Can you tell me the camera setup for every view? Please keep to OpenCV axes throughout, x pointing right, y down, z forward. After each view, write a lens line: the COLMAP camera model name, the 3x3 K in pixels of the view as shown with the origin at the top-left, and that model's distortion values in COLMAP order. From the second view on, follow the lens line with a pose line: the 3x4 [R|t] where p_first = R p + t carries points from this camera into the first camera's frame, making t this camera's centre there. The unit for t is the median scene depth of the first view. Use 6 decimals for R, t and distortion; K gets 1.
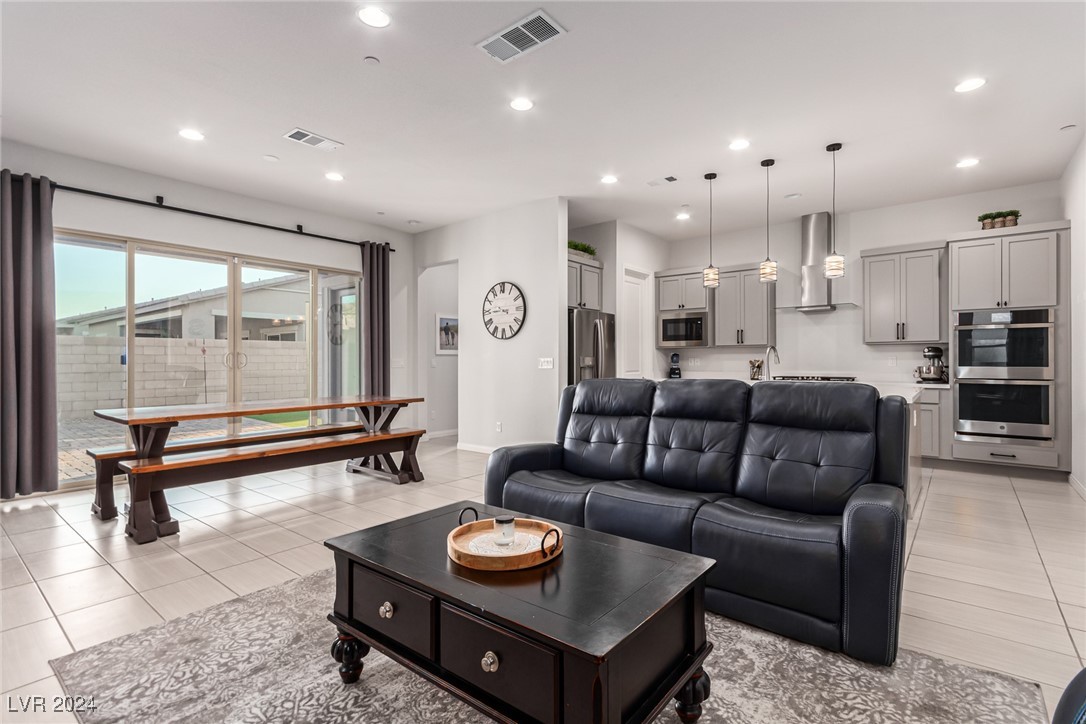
lens RADIAL K [[508.2, 0, 555.3], [0, 508.2, 355.0], [0, 0, 1]] dist [0.007037, -0.000679]
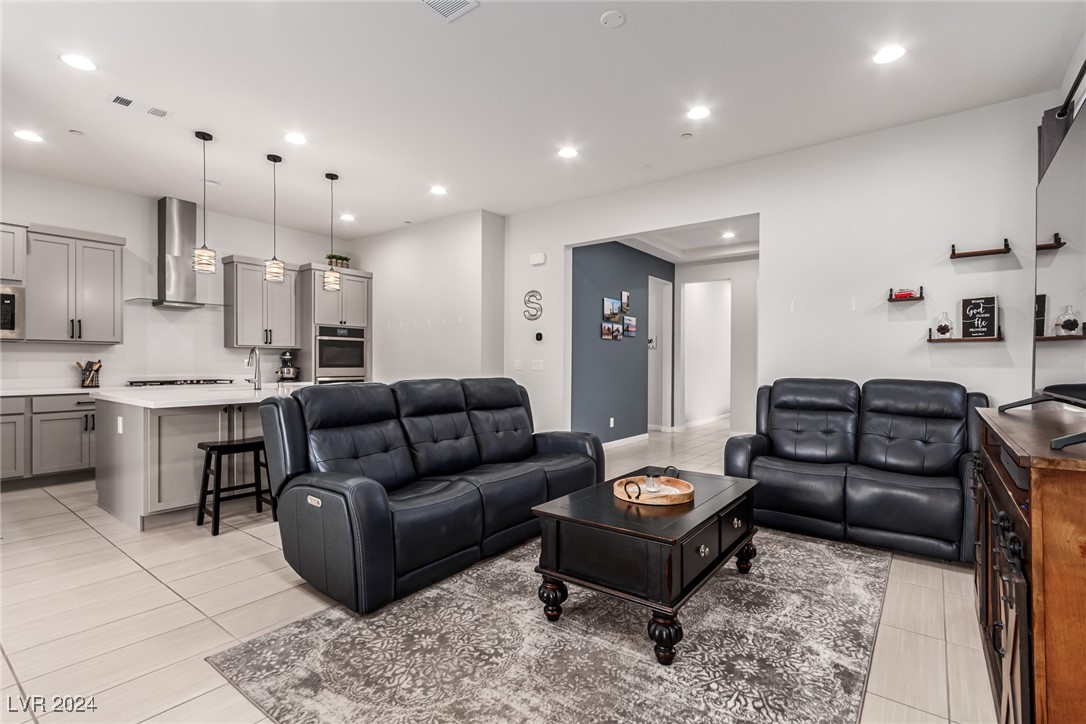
lens RADIAL K [[508.2, 0, 554.6], [0, 508.2, 363.0], [0, 0, 1]] dist [0.007037, -0.000679]
pose [[-0.029475, 0.002278, 0.999563, -0.438875], [-0.014999, 0.999884, -0.002721, 0.004364], [-0.999453, -0.015073, -0.029437, 0.380969]]
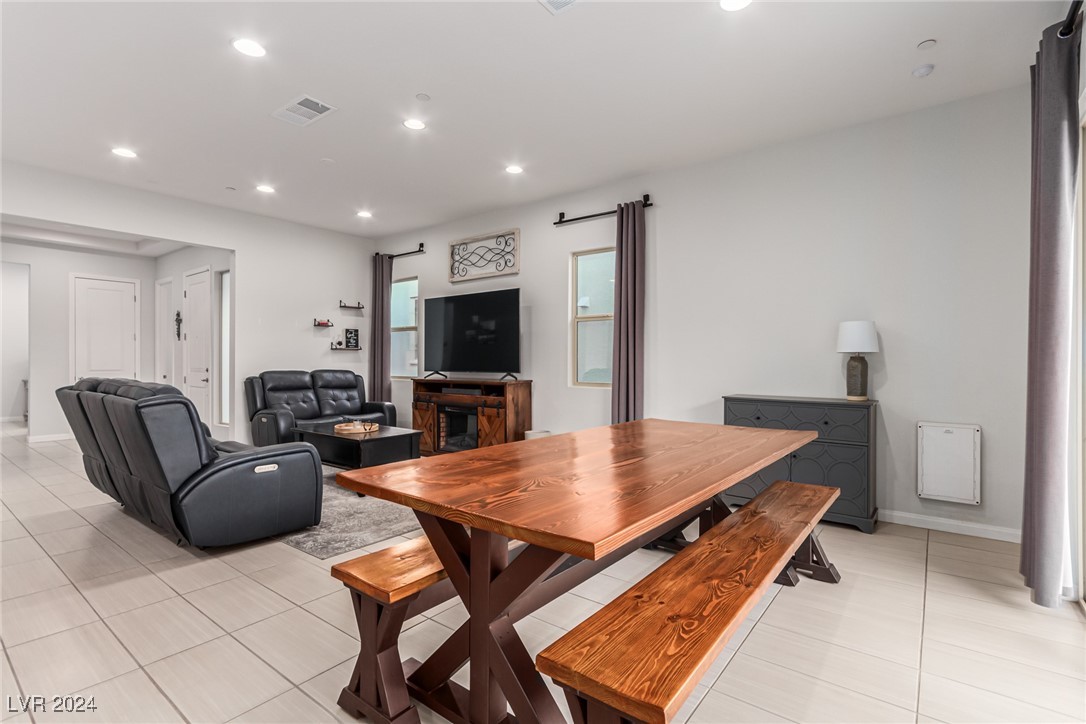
lens RADIAL K [[508.2, 0, 555.6], [0, 508.2, 362.6], [0, 0, 1]] dist [0.007037, -0.000679]
pose [[-0.999747, -0.000750, -0.022502, -0.319893], [-0.000571, 0.999968, -0.007958, 0.009557], [0.022507, -0.007943, -0.999715, 1.087021]]
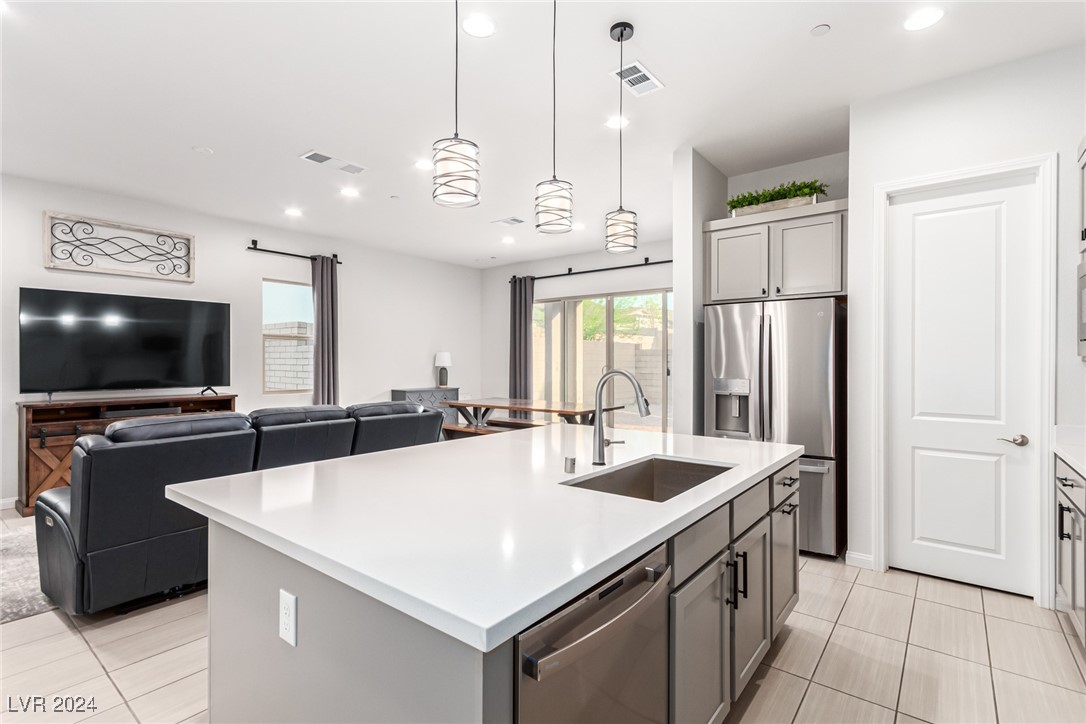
lens RADIAL K [[508.2, 0, 556.6], [0, 508.2, 360.0], [0, 0, 1]] dist [0.007037, -0.000679]
pose [[0.016391, 0.001862, -0.999864, 0.671349], [0.010361, 0.999944, 0.002032, -0.022170], [0.999812, -0.010393, 0.016370, 0.763412]]
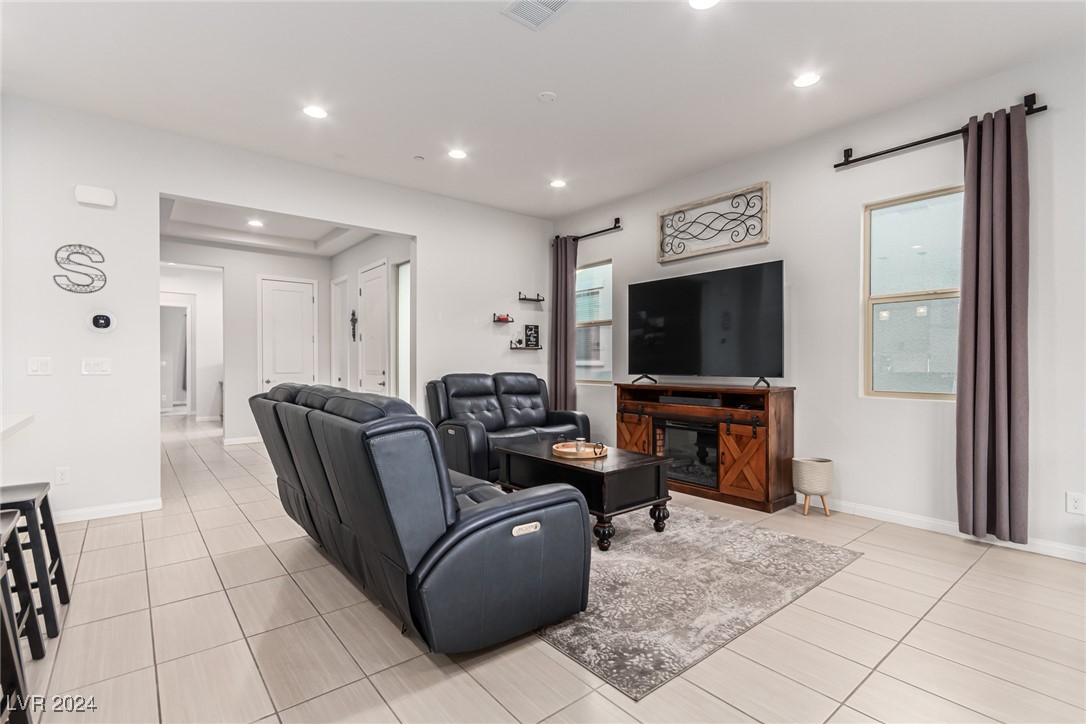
lens RADIAL K [[508.2, 0, 554.4], [0, 508.2, 366.0], [0, 0, 1]] dist [0.007037, -0.000679]
pose [[-0.979306, 0.001671, 0.202377, -0.120146], [0.000855, 0.999991, -0.004121, 0.008426], [-0.202382, -0.003863, -0.979299, 0.880366]]
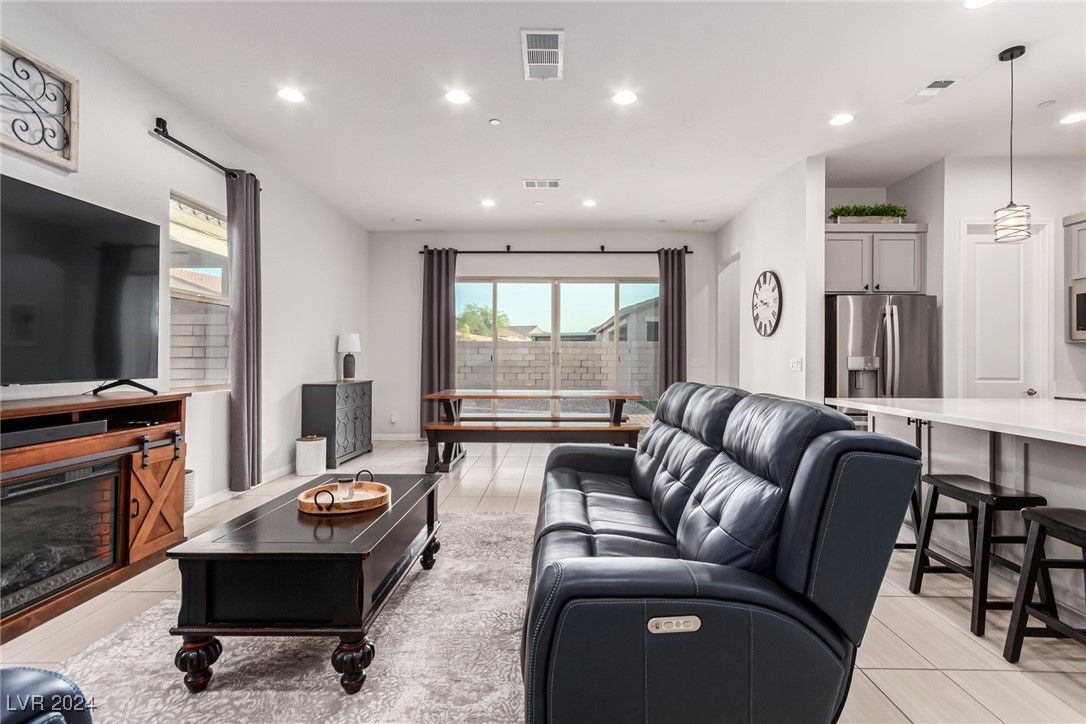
lens RADIAL K [[508.2, 0, 556.5], [0, 508.2, 355.0], [0, 0, 1]] dist [0.007037, -0.000679]
pose [[0.616715, -0.000266, -0.787187, 0.369240], [0.002617, 0.999995, 0.001712, -0.001543], [0.787182, -0.003116, 0.616712, 0.176365]]
